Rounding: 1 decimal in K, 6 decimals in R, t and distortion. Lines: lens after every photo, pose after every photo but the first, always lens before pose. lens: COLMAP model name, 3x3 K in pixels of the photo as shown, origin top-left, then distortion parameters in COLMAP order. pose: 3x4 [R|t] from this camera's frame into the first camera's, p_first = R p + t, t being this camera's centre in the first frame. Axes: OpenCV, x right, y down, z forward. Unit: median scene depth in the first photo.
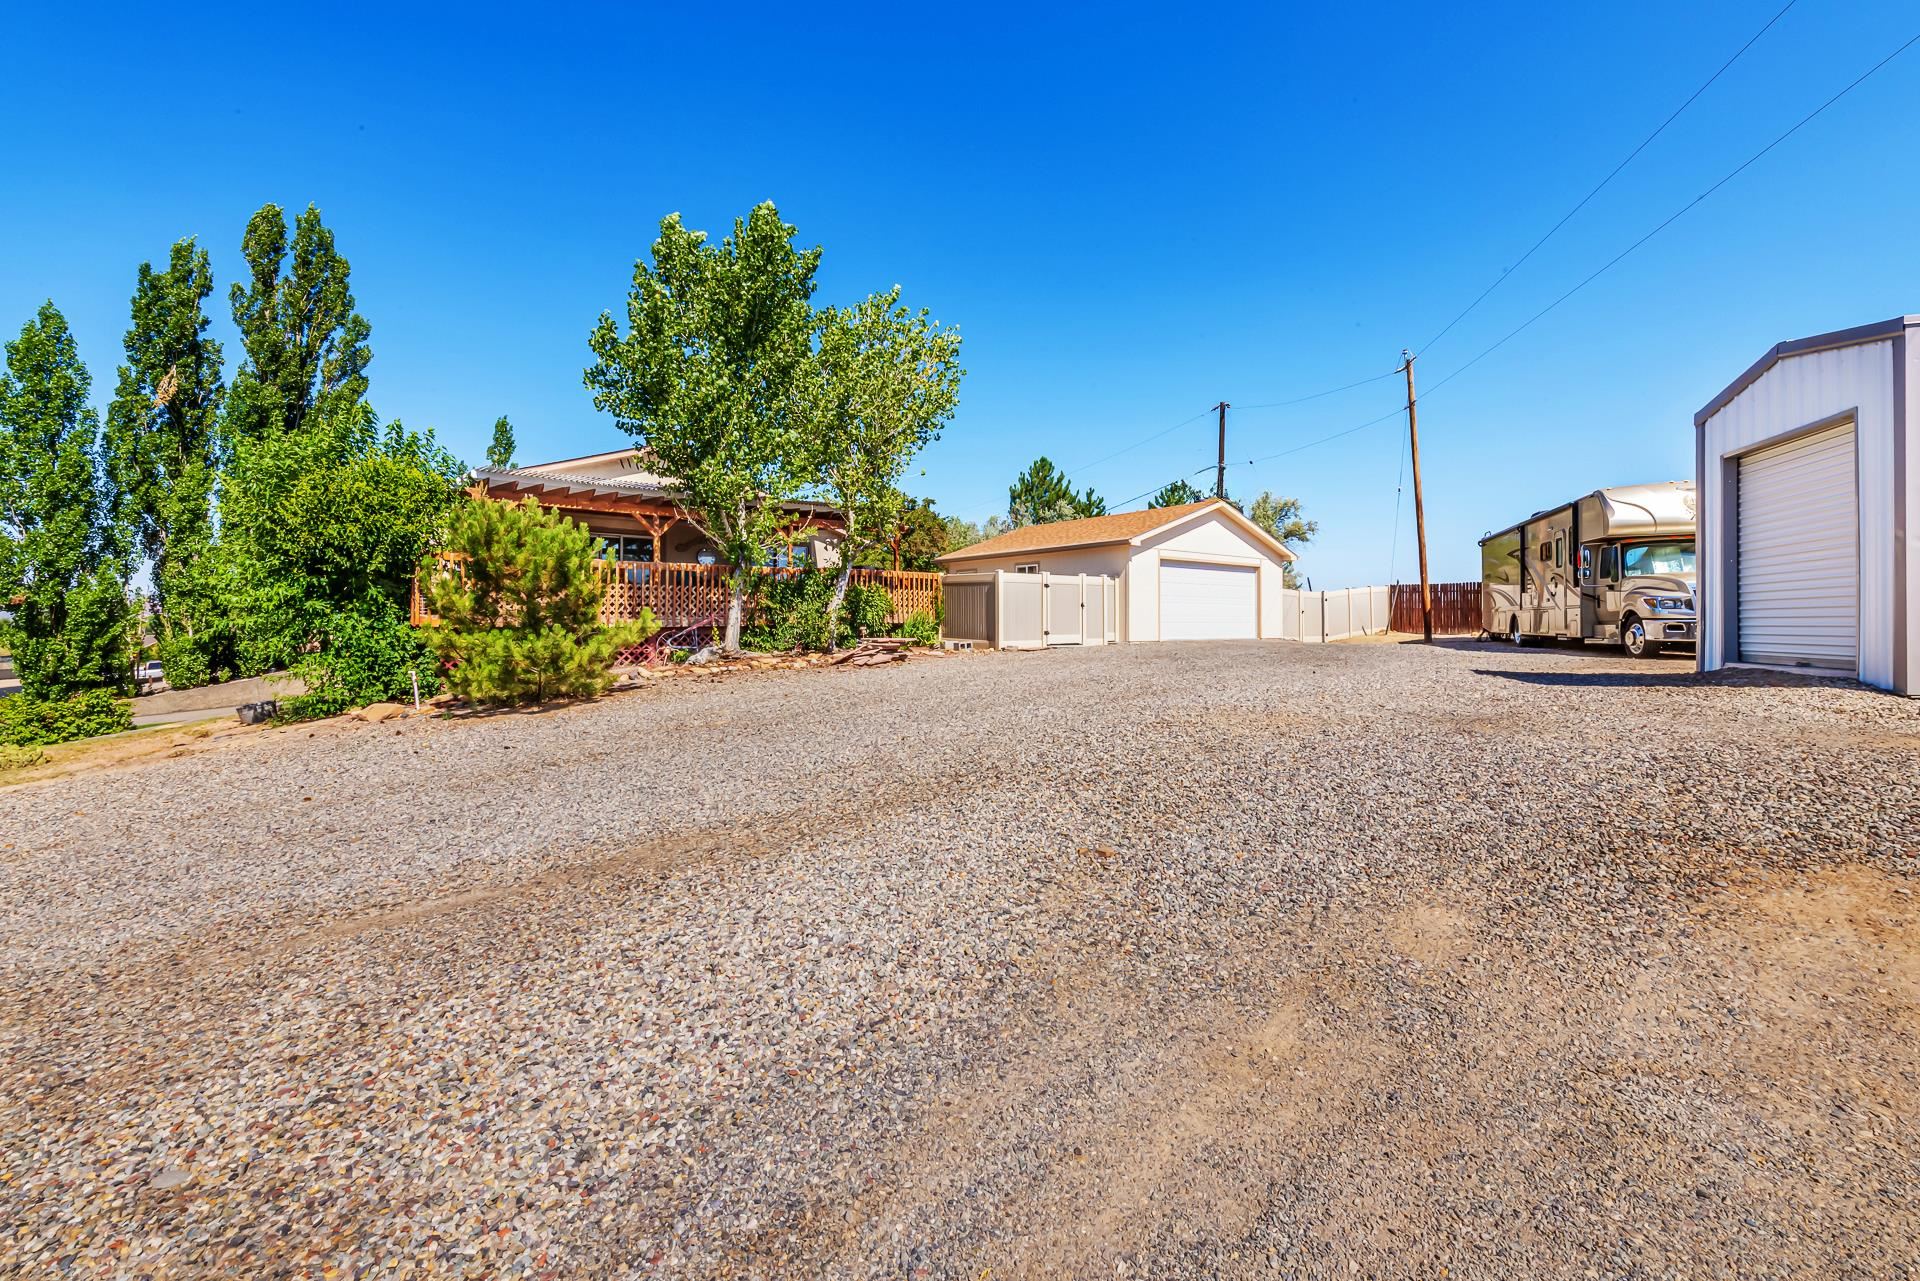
lens RADIAL K [[800.3, 0, 964.6], [0, 800.3, 623.5], [0, 0, 1]] dist [0.024095, 0.000025]
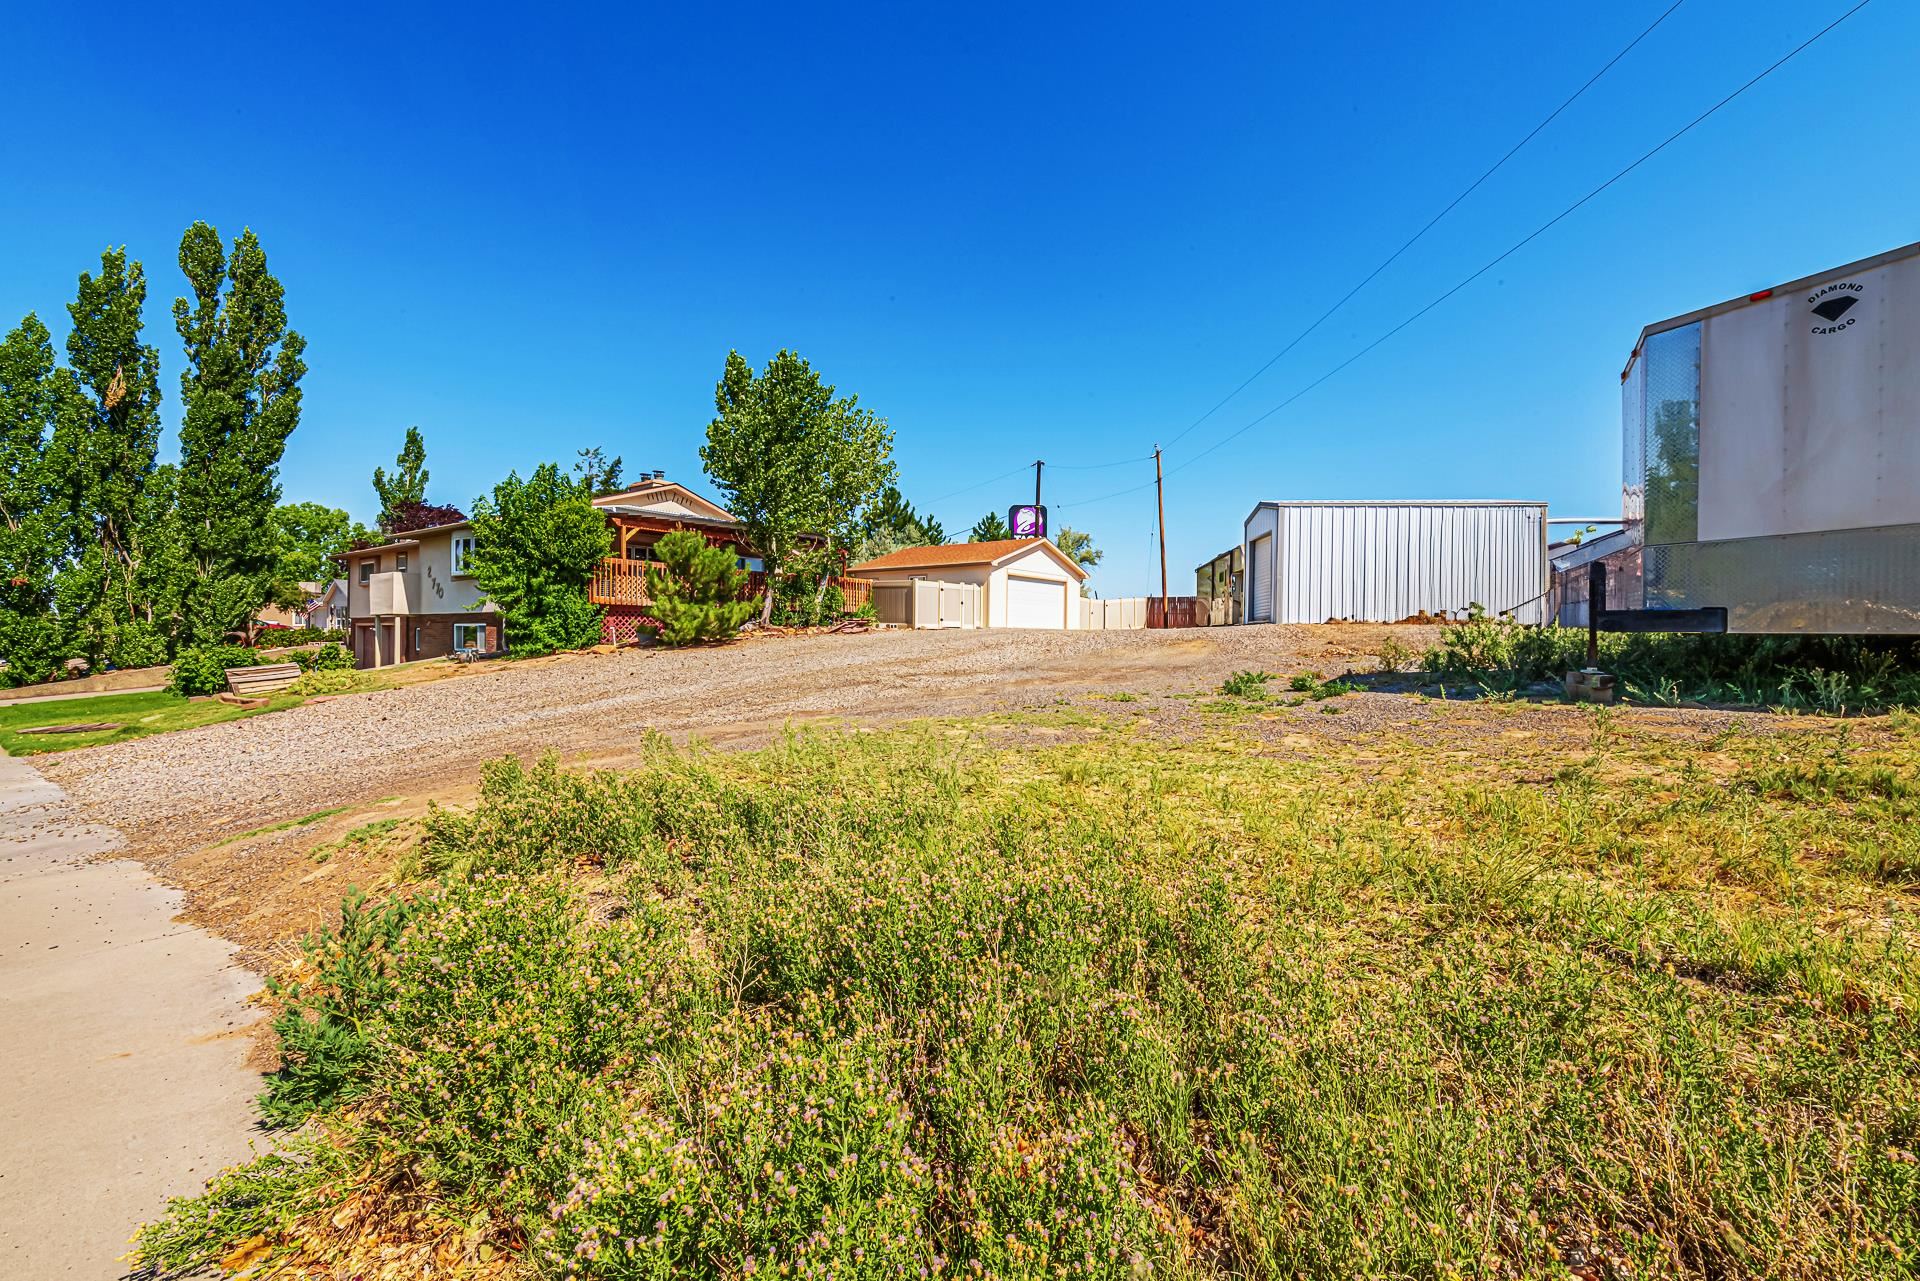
lens RADIAL K [[800.3, 0, 954.8], [0, 800.3, 638.2], [0, 0, 1]] dist [0.024095, 0.000025]
pose [[0.973522, 0.010646, 0.228344, -0.176558], [-0.011208, 0.999937, 0.001166, 0.035026], [-0.228317, -0.003694, 0.973580, -0.412265]]
